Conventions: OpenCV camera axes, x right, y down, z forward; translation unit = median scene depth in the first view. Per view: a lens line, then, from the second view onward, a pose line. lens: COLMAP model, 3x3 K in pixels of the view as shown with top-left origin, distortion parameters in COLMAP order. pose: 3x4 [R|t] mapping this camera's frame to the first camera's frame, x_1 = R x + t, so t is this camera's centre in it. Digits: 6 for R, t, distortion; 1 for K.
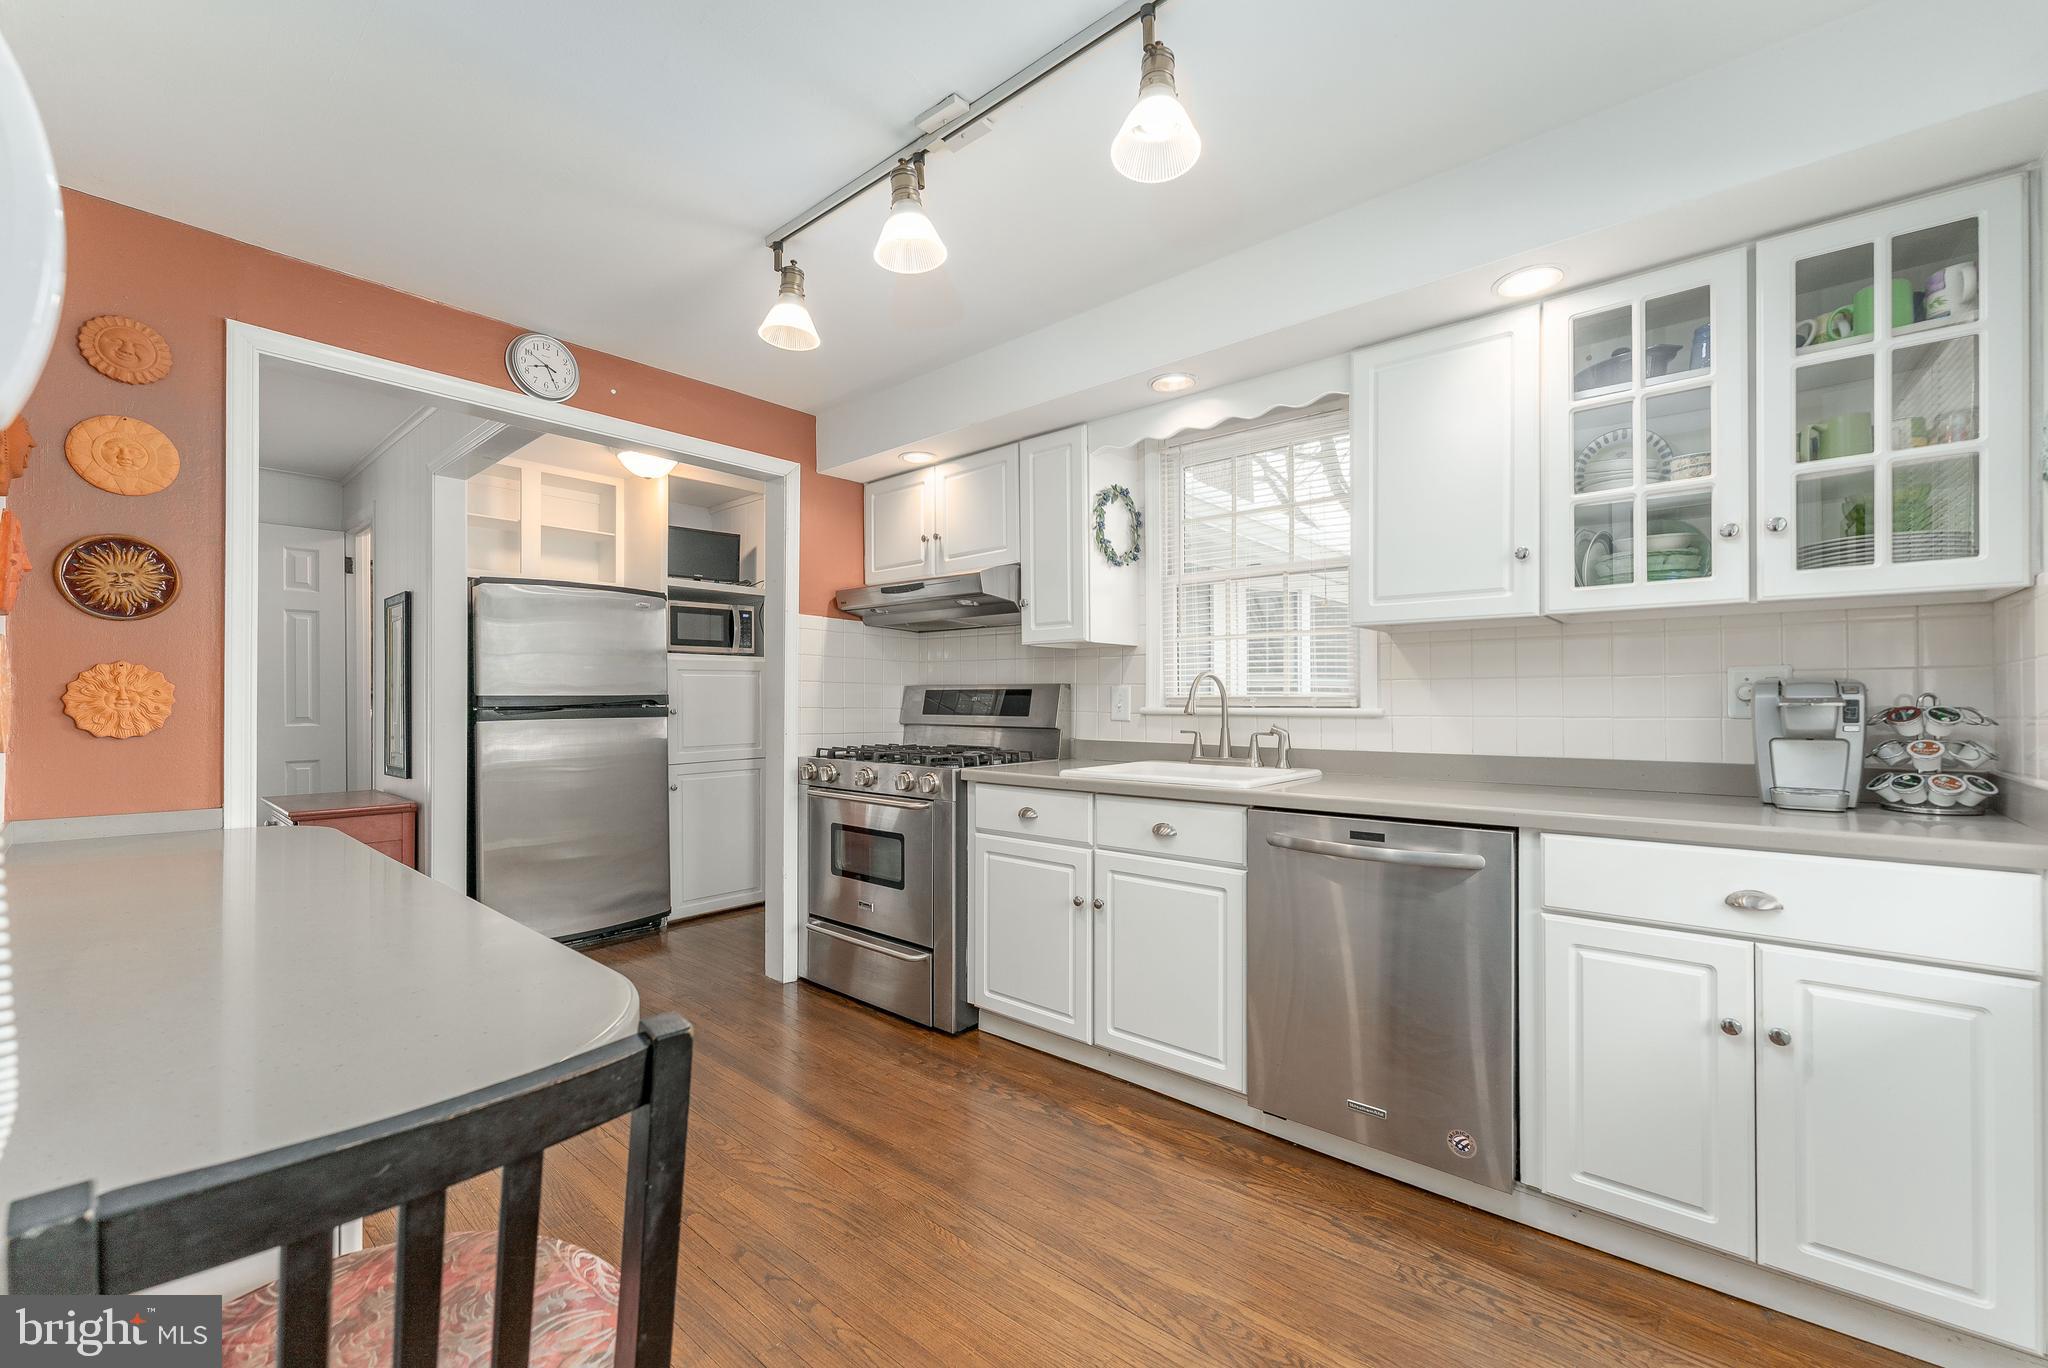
lens RADIAL K [[823.4, 0, 1022.2], [0, 823.4, 698.5], [0, 0, 1]] dist [-0.000538, -0.000035]
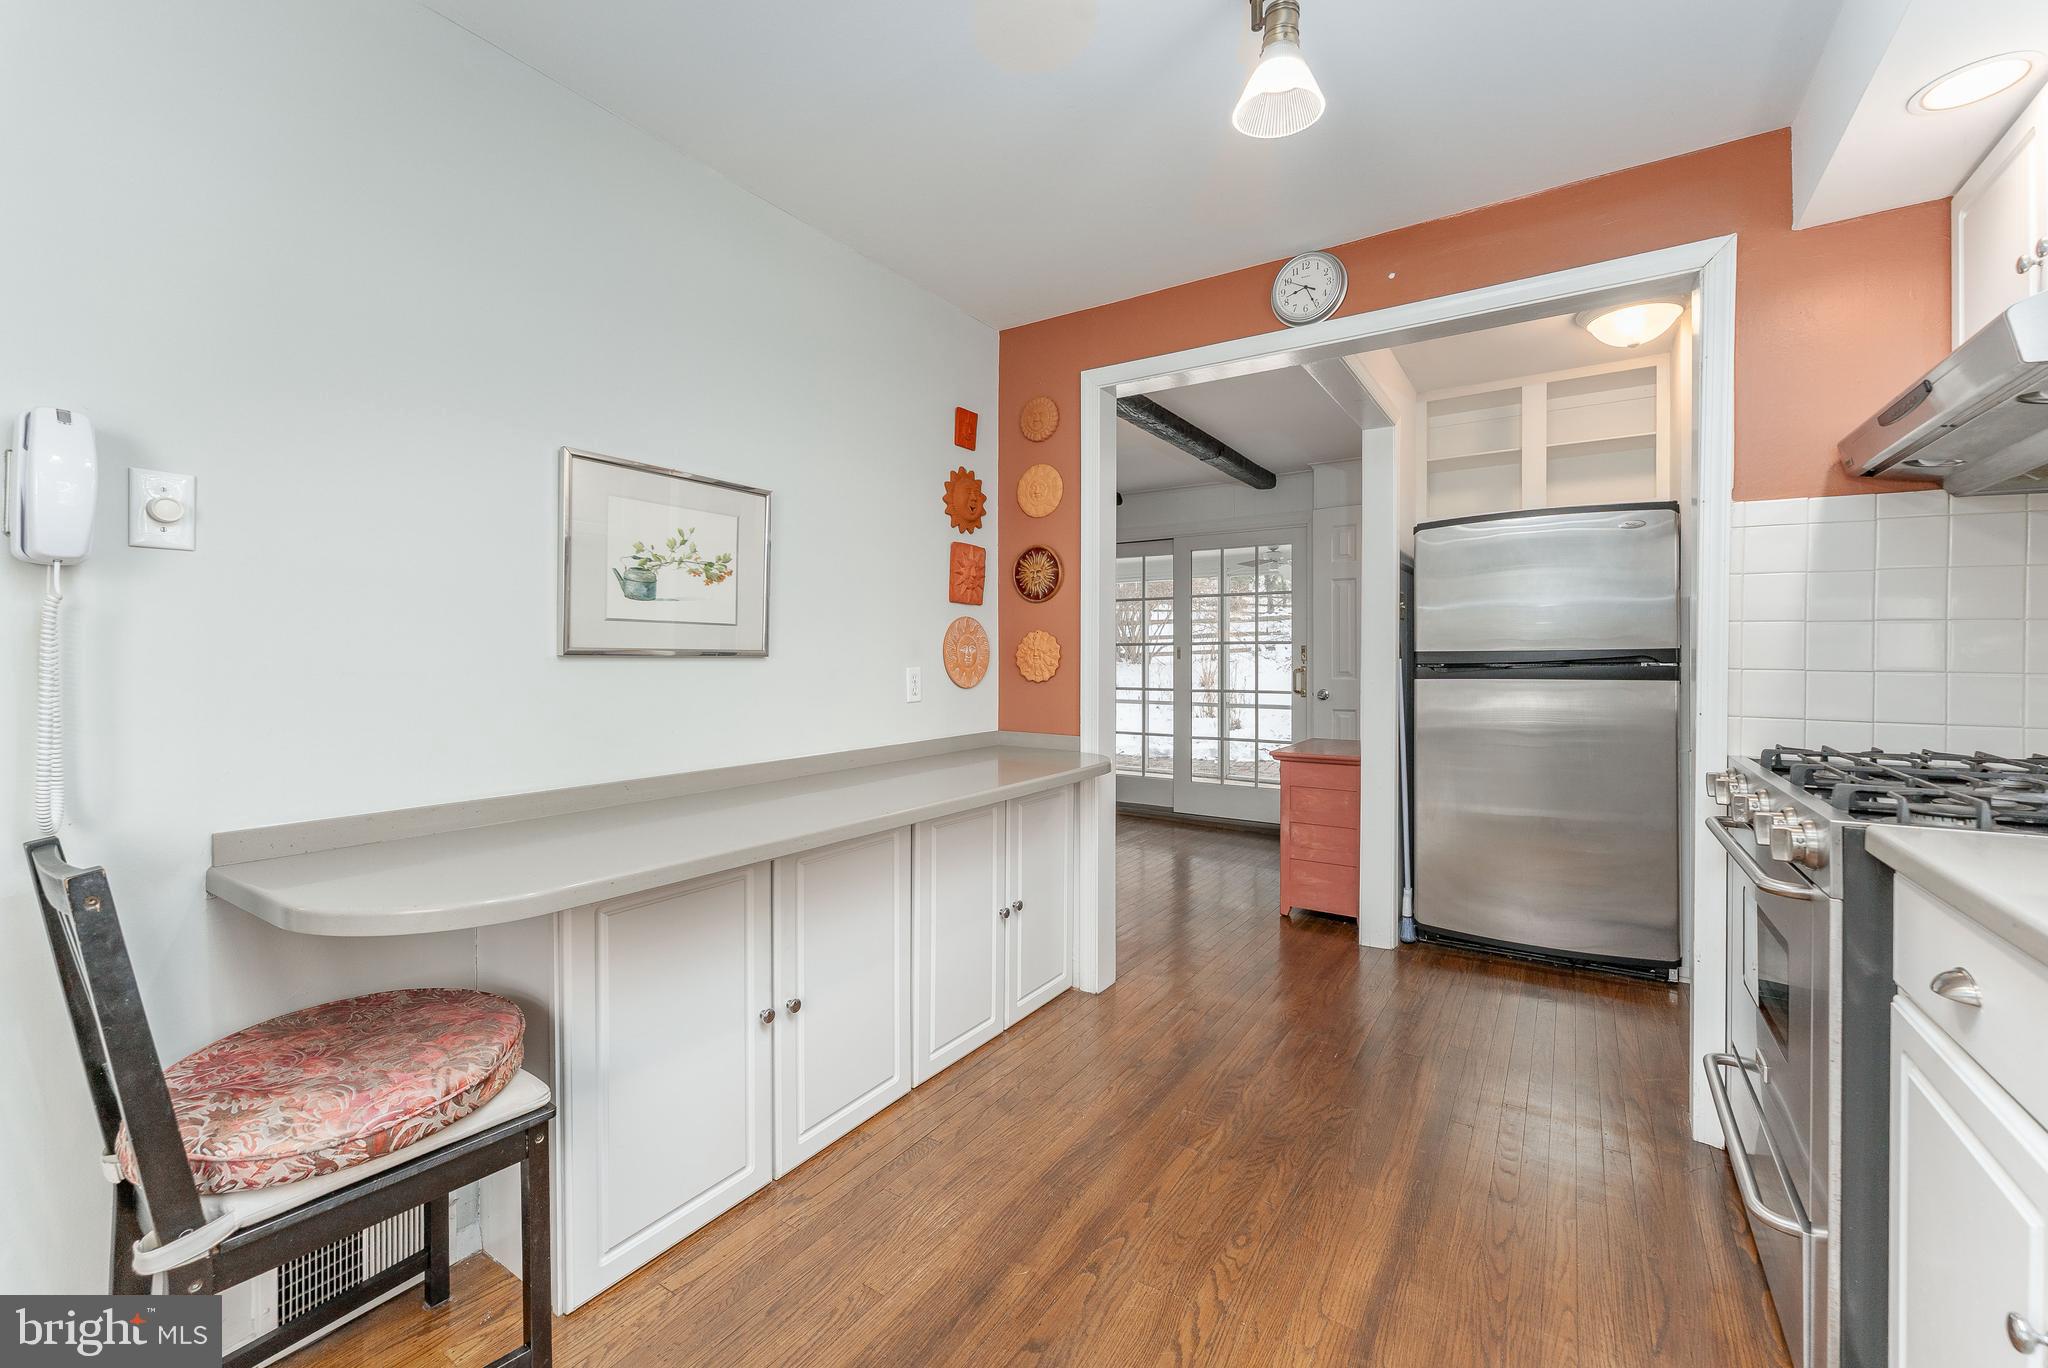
lens RADIAL K [[839.8, 0, 1028.5], [0, 839.8, 660.2], [0, 0, 1]] dist [-0.001114, -0.000093]
pose [[0.132468, 0.003359, -0.991182, 0.379382], [0.001984, 0.999991, 0.003654, 0.003310], [0.991185, -0.002451, 0.132460, 0.729926]]
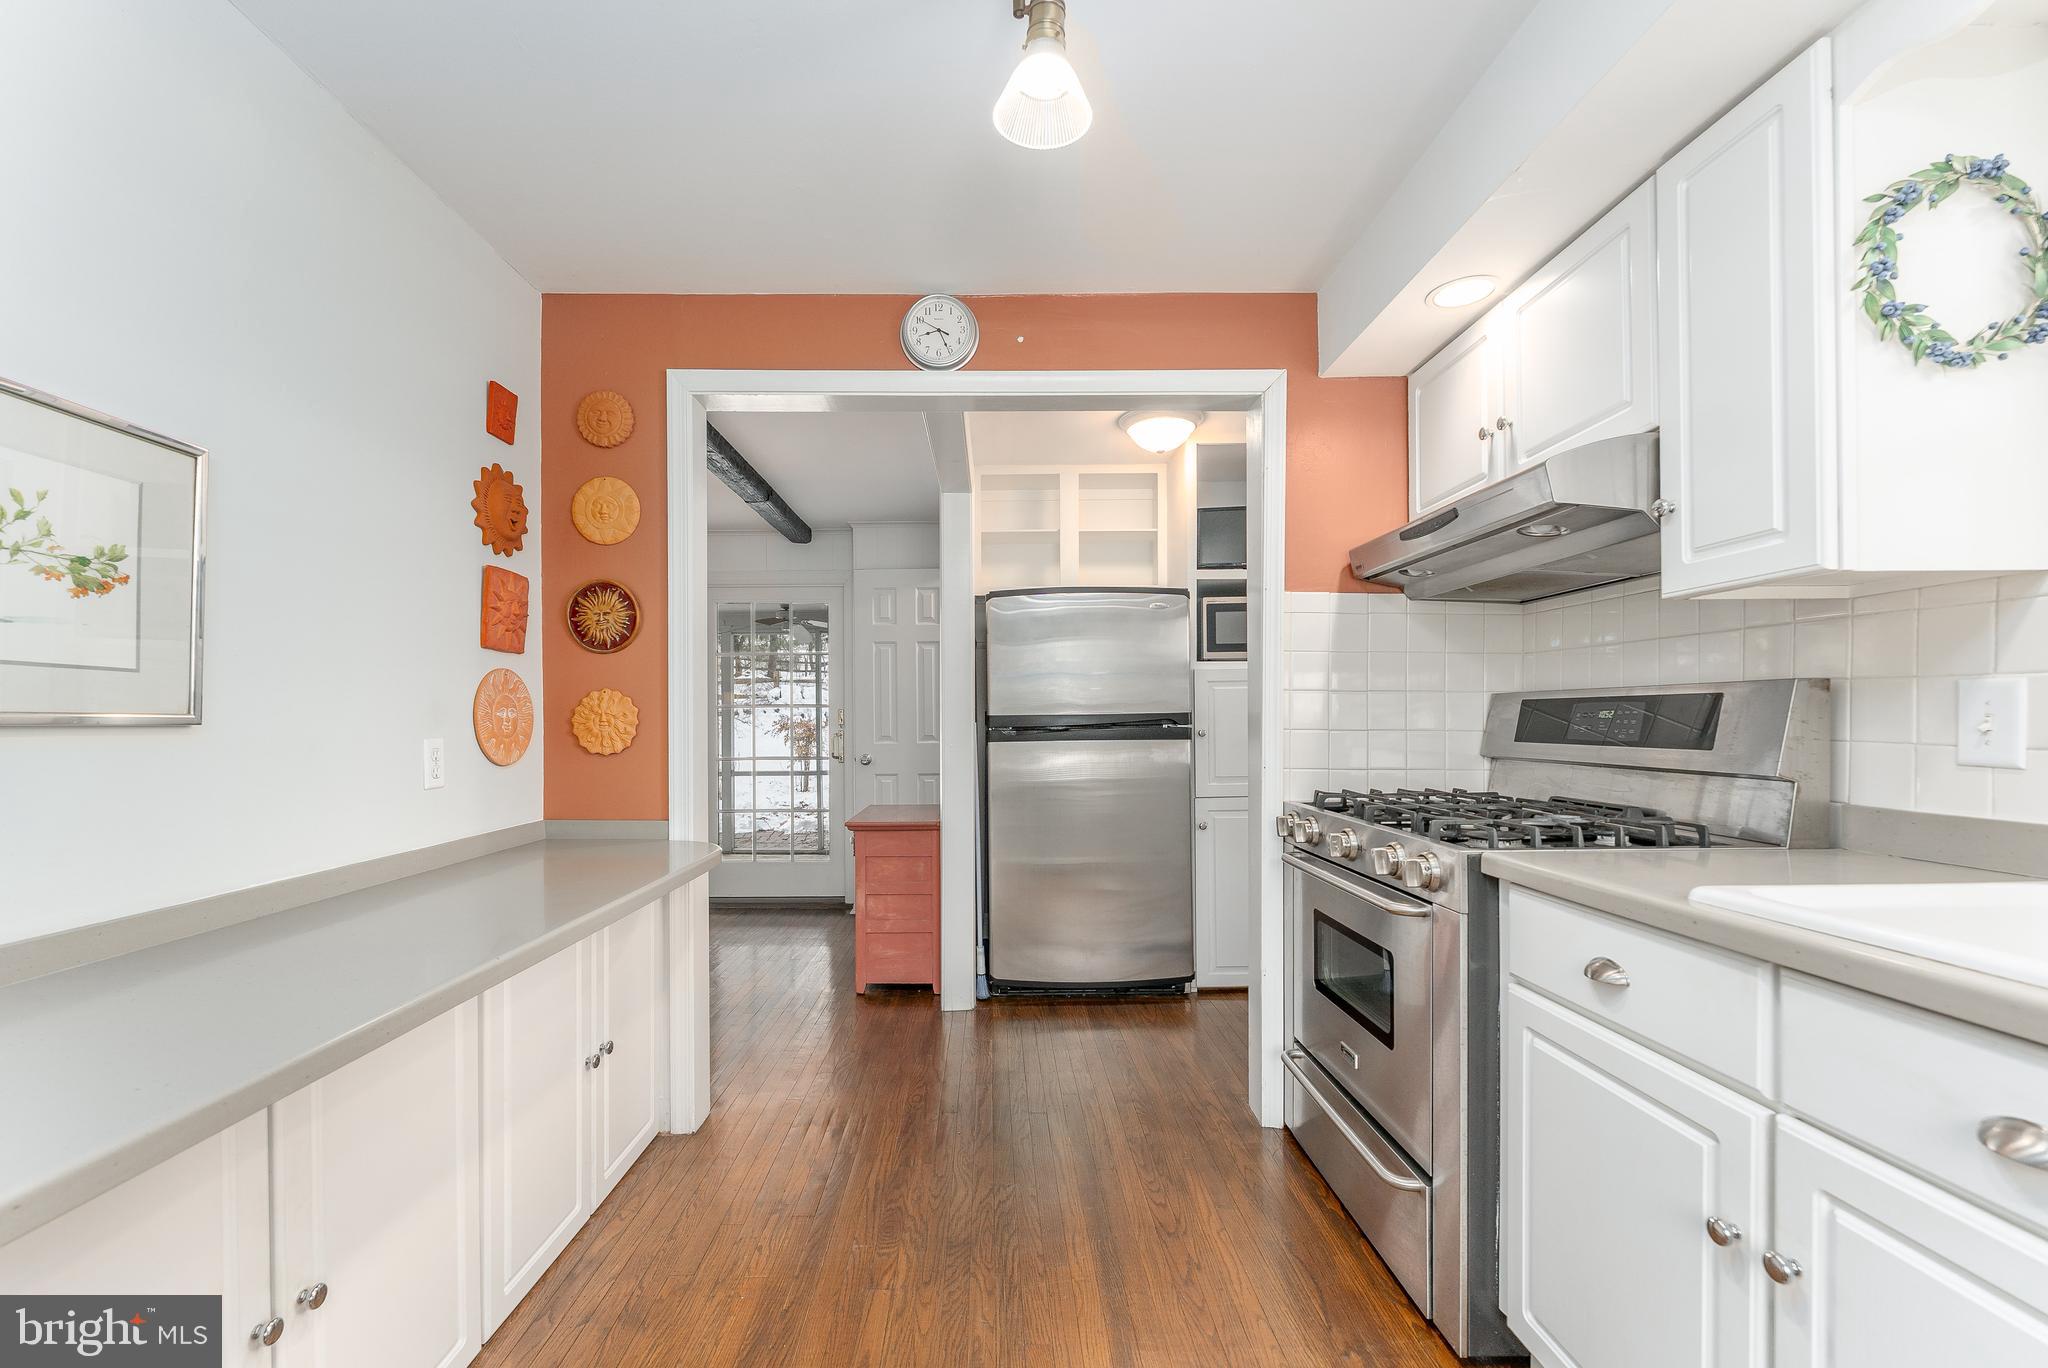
lens RADIAL K [[866.5, 0, 998.7], [0, 866.5, 724.0], [0, 0, 1]] dist [-0.001029, -0.000433]
pose [[0.659255, 0.000002, -0.751919, 0.179624], [0.006571, 0.999962, 0.005764, 0.001575], [0.751890, -0.008741, 0.659230, 0.570101]]
